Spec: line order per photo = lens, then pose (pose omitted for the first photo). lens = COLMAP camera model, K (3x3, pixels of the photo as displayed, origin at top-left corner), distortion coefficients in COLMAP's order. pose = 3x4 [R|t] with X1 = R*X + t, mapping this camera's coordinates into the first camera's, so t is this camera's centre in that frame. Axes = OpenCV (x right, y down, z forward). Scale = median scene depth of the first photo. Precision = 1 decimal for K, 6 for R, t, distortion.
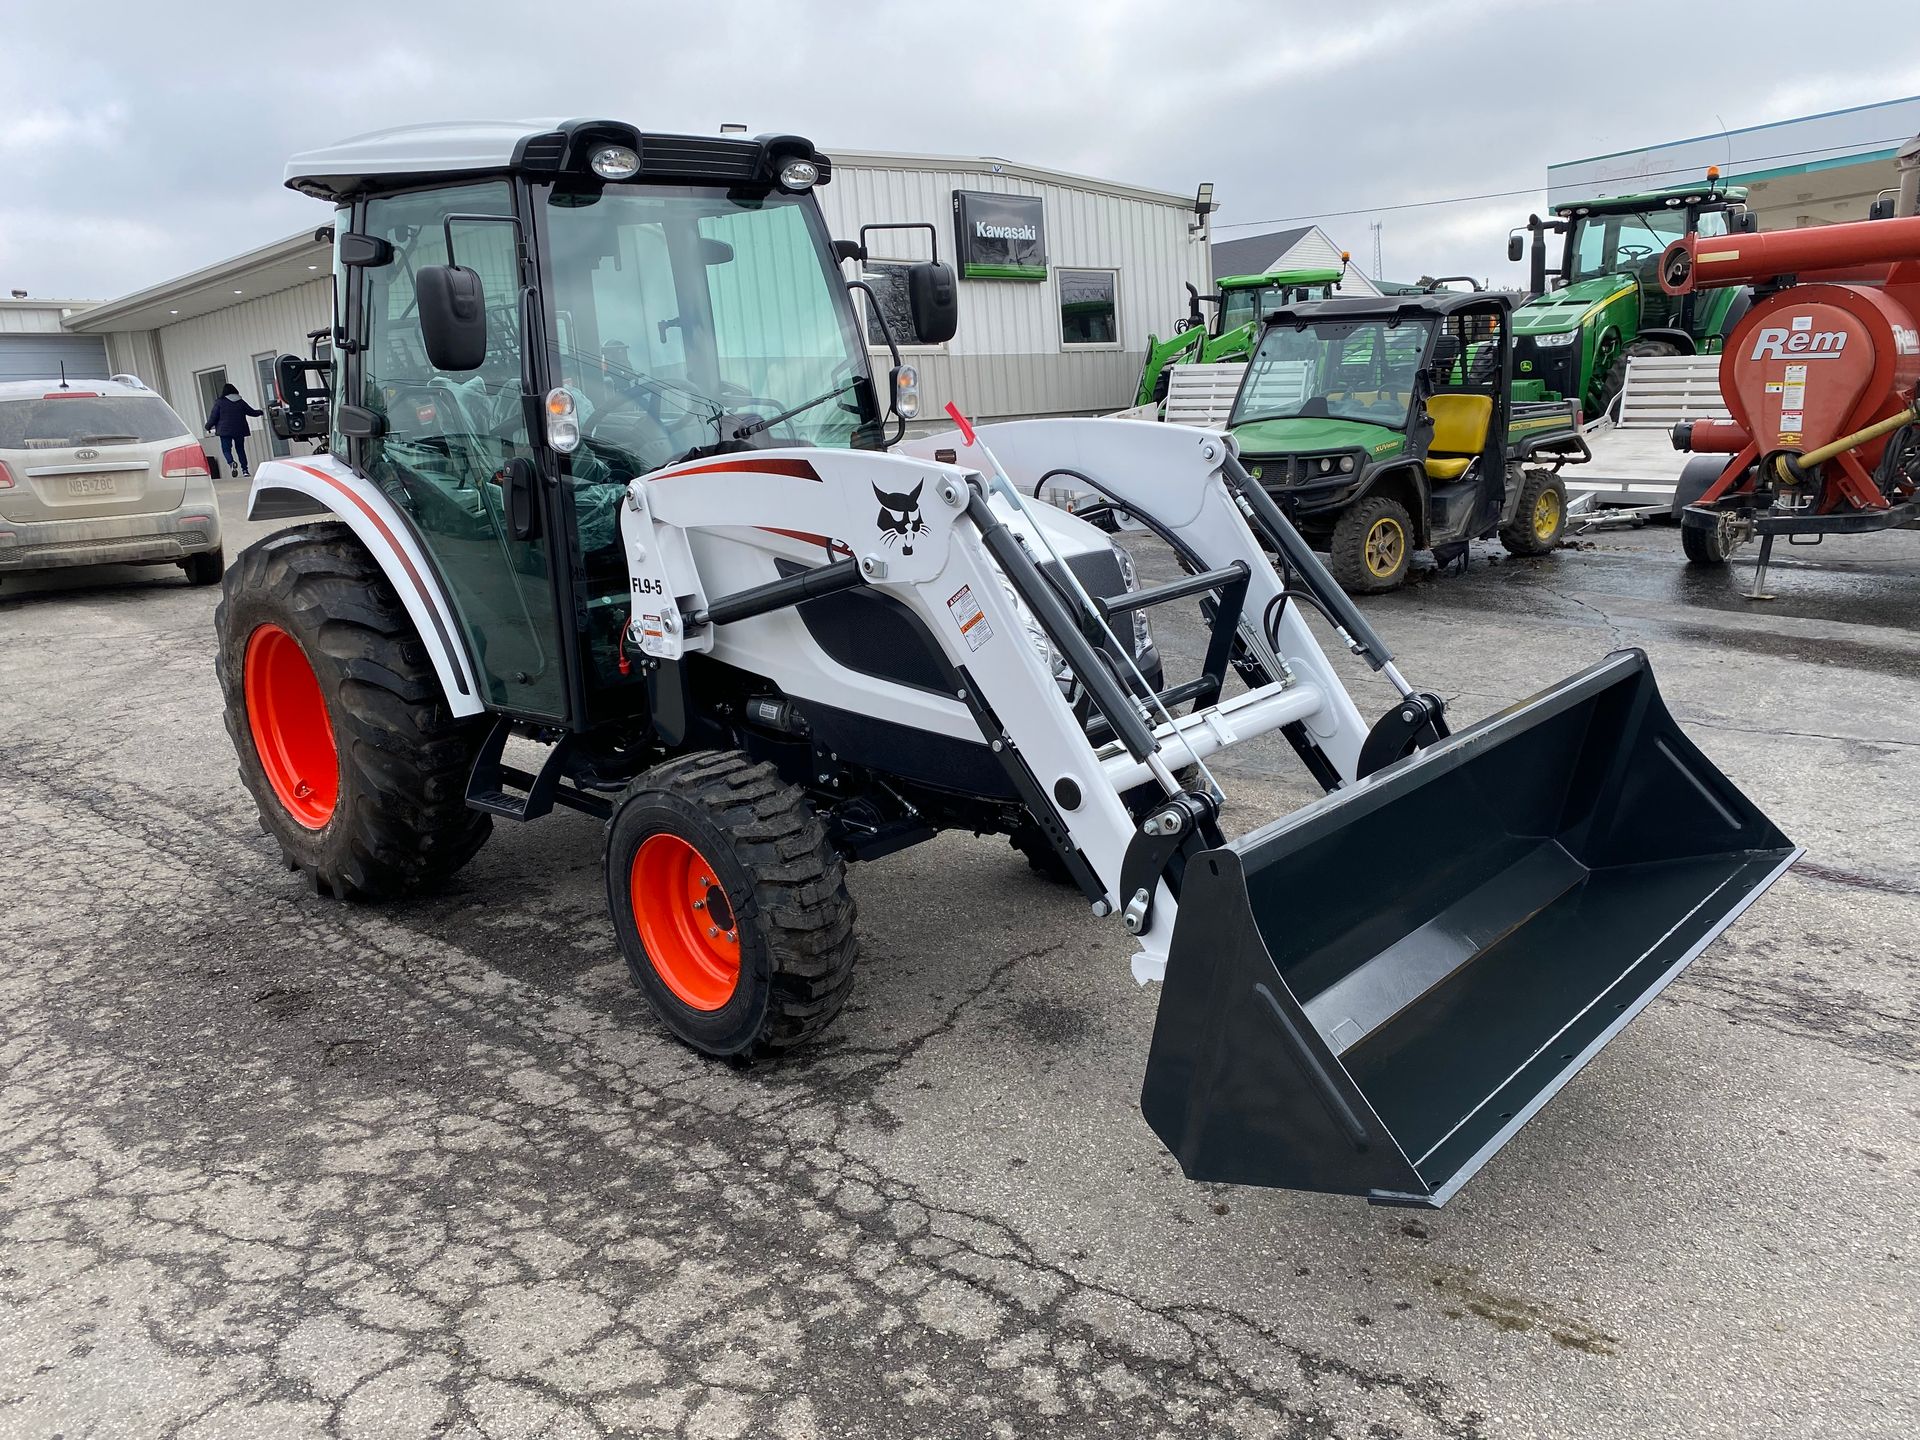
lens RADIAL K [[1462.0, 0, 979.5], [0, 1462.0, 685.0], [0, 0, 1]] dist [0.031332, -0.027887]
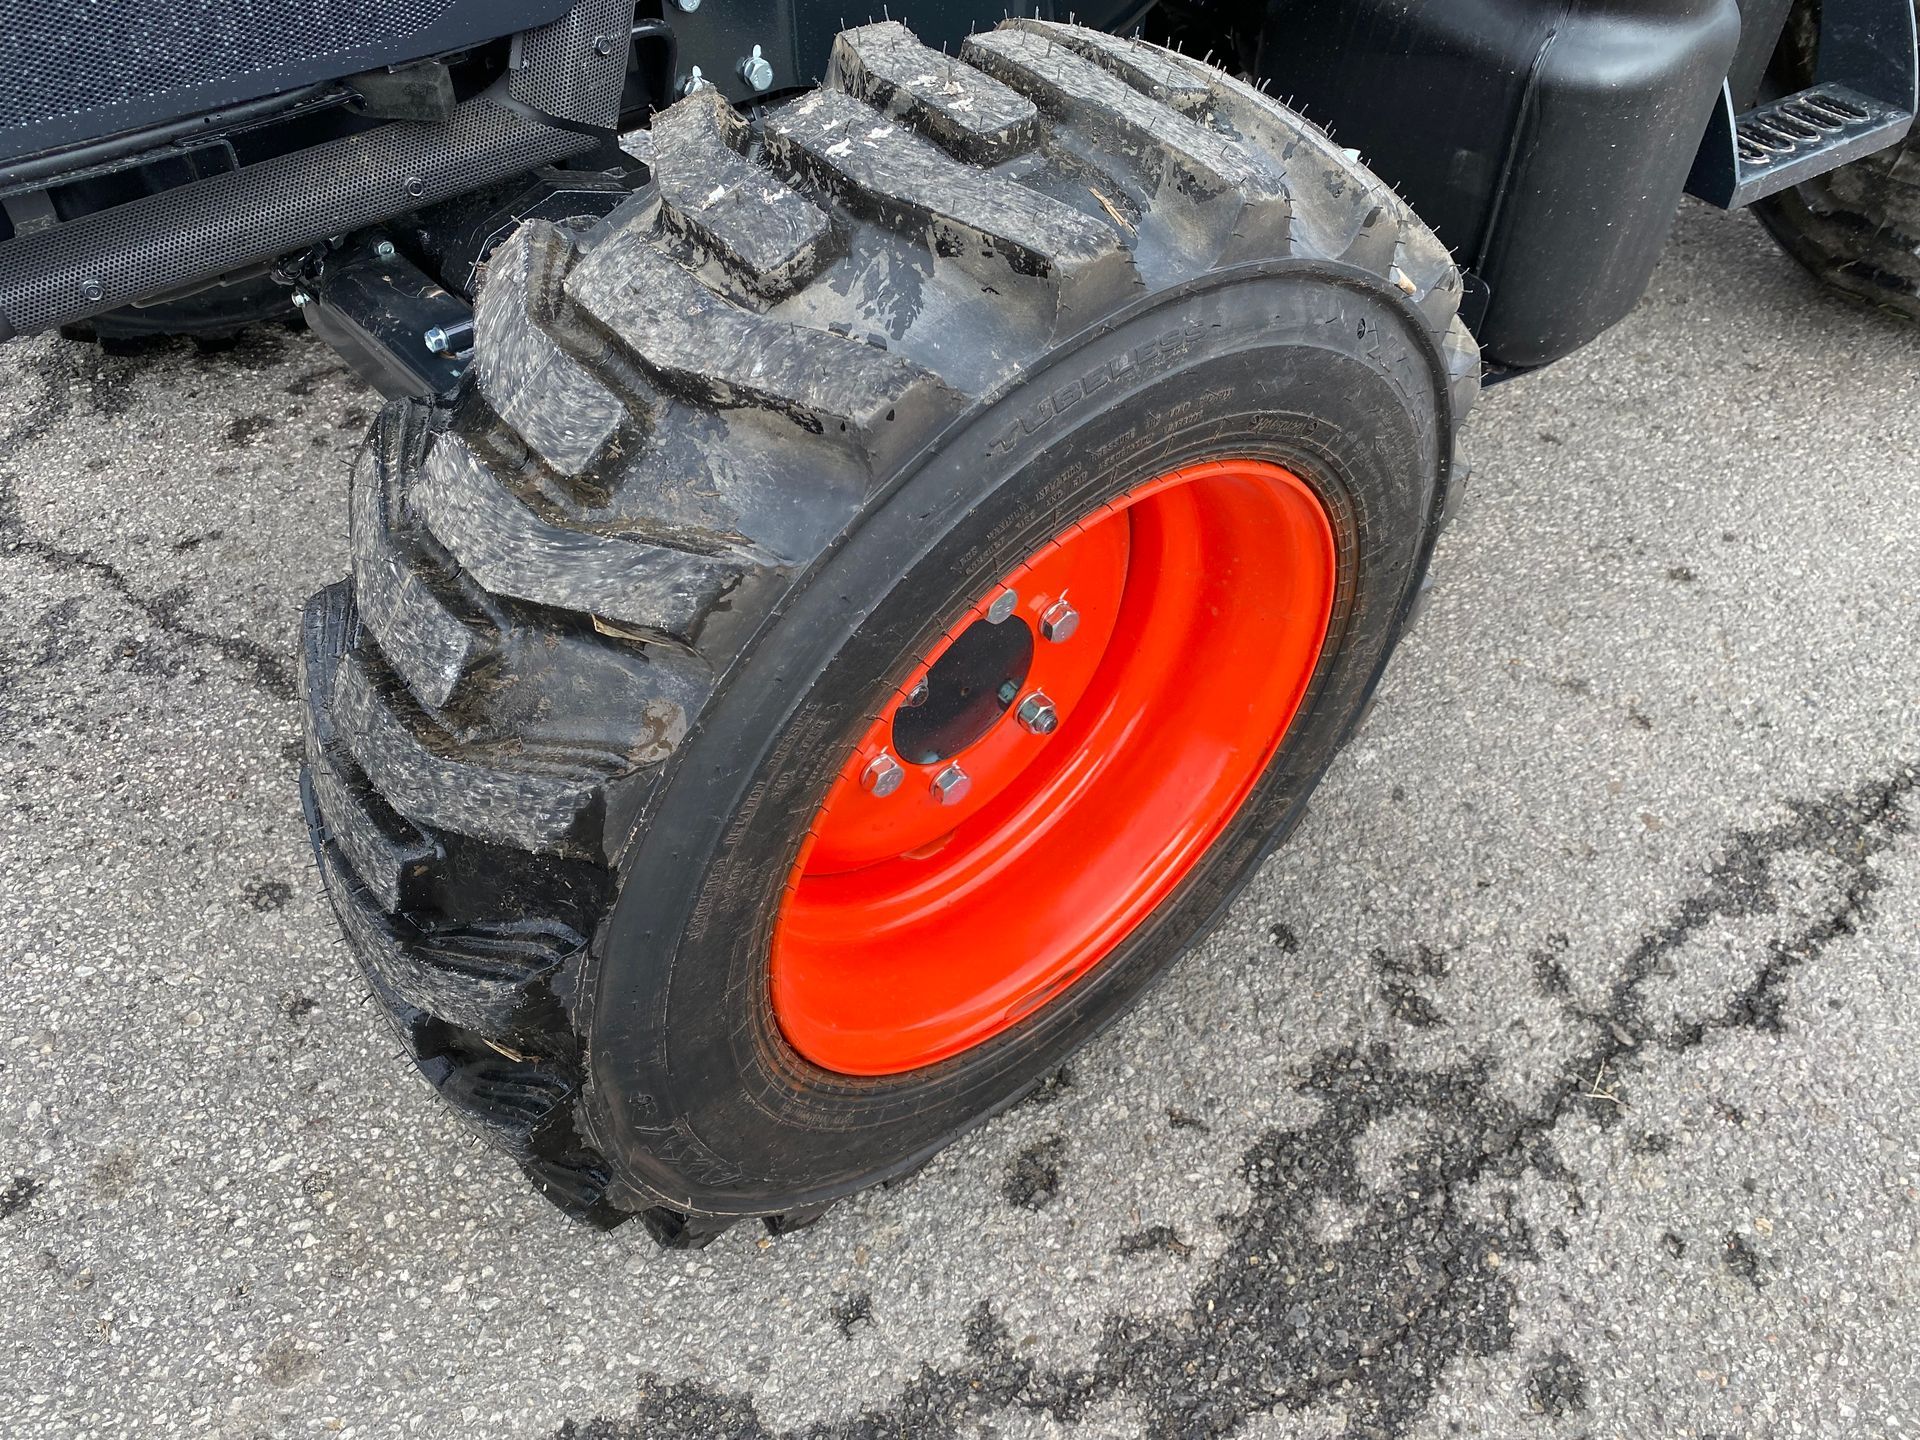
lens RADIAL K [[1462.0, 0, 974.9], [0, 1462.0, 696.5], [0, 0, 1]] dist [0.031332, -0.027887]
pose [[-0.099075, 0.719488, -0.687402, 0.278853], [-0.254860, 0.649412, 0.716457, -0.111816], [0.961889, 0.246174, 0.119028, 1.258899]]
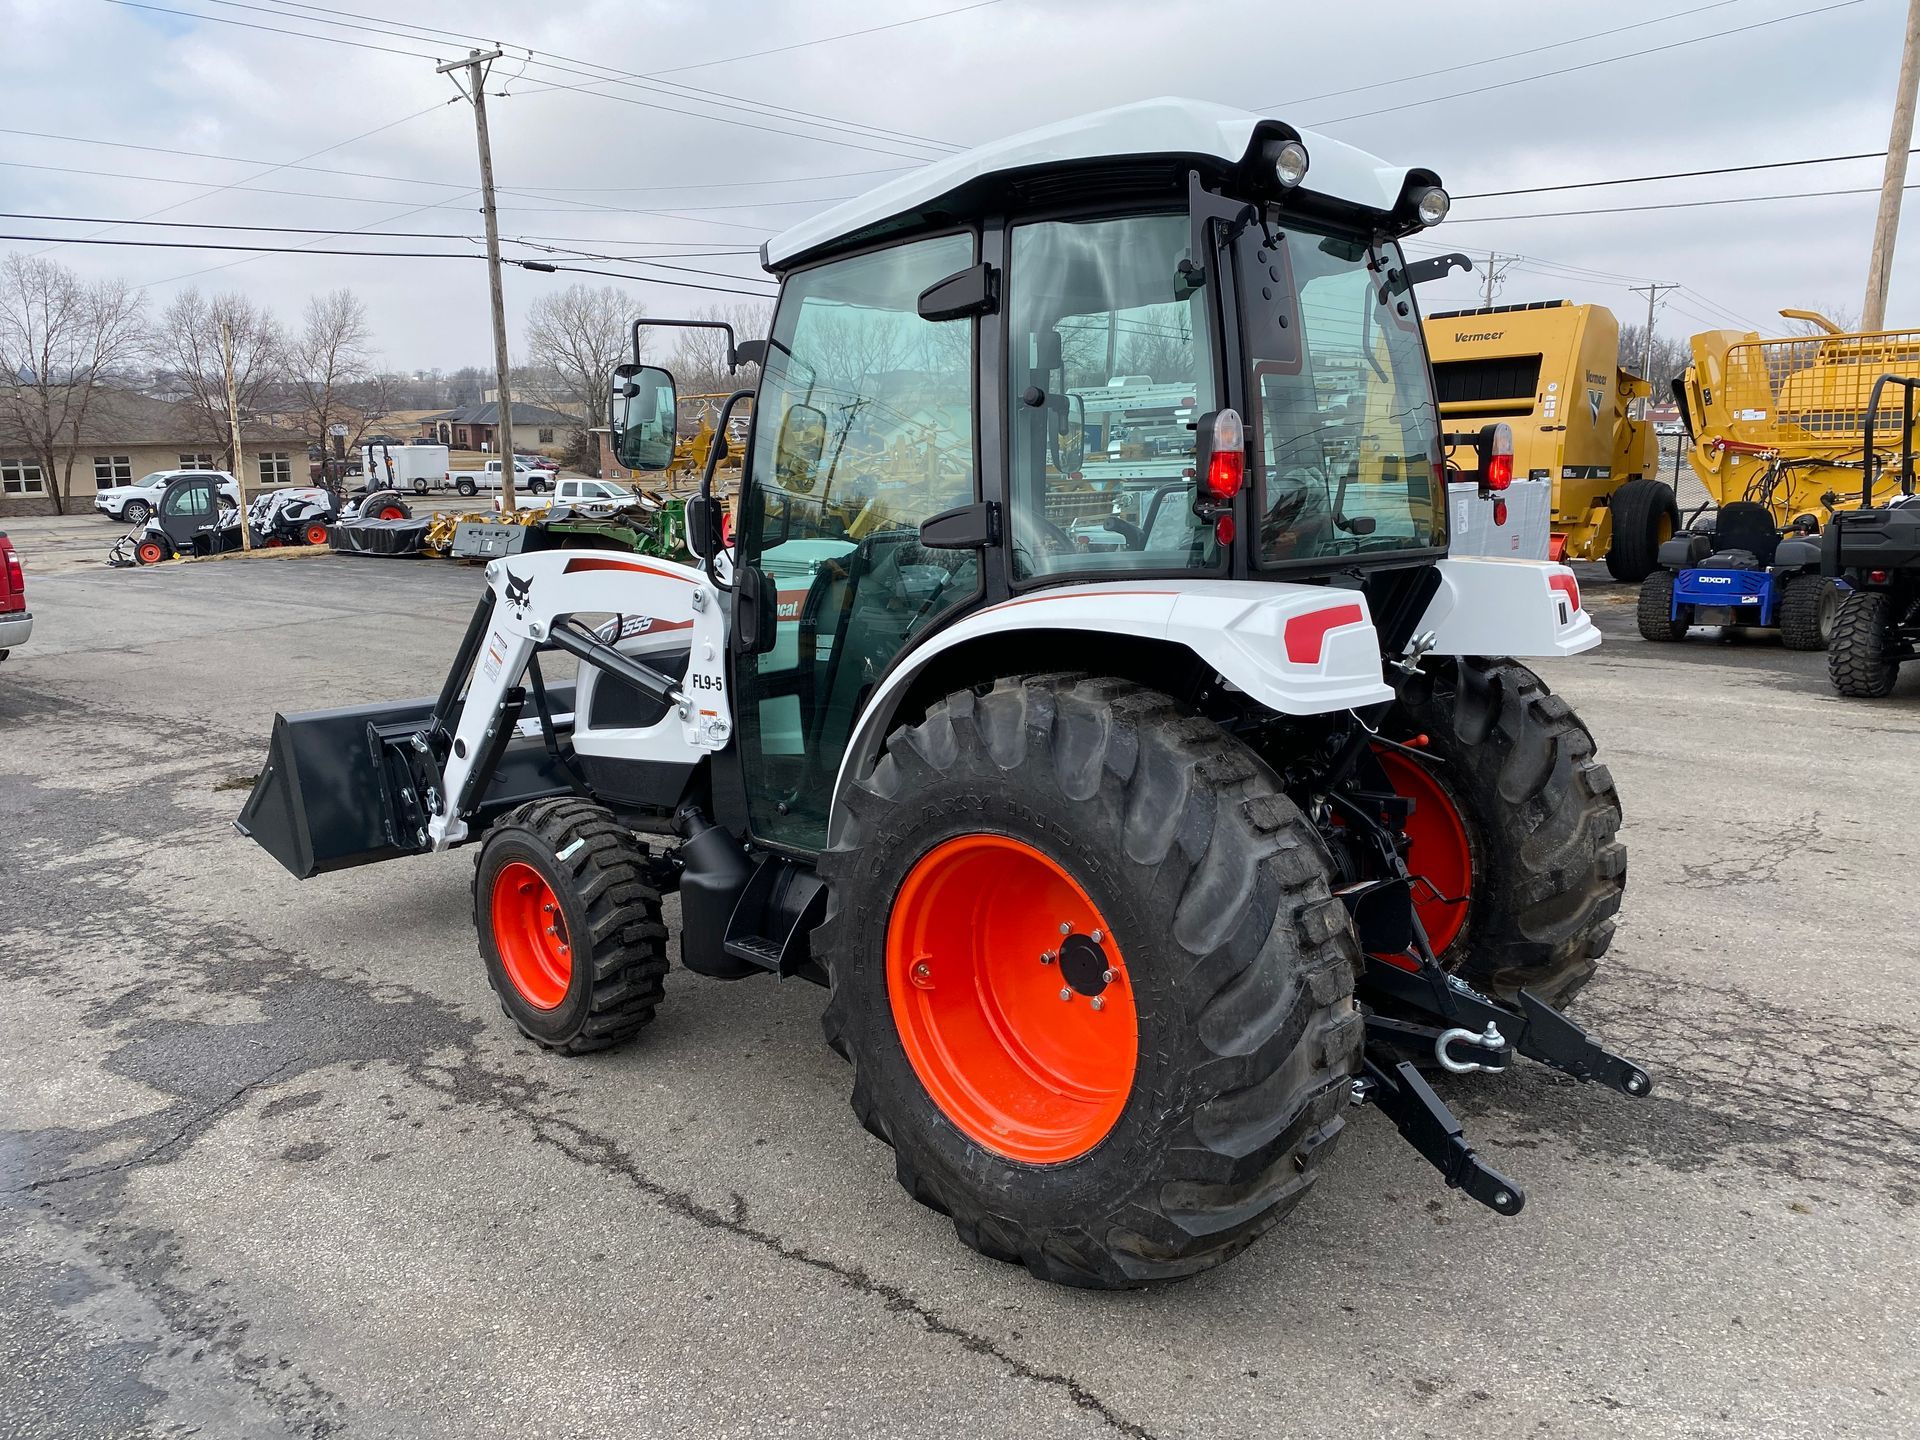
lens RADIAL K [[1462.0, 0, 964.2], [0, 1462.0, 714.3], [0, 0, 1]] dist [0.031332, -0.027887]
pose [[-0.997147, 0.075304, 0.005266, -0.254826], [0.071839, 0.925226, 0.372554, -0.523973], [0.023183, 0.371869, -0.927995, 2.370689]]
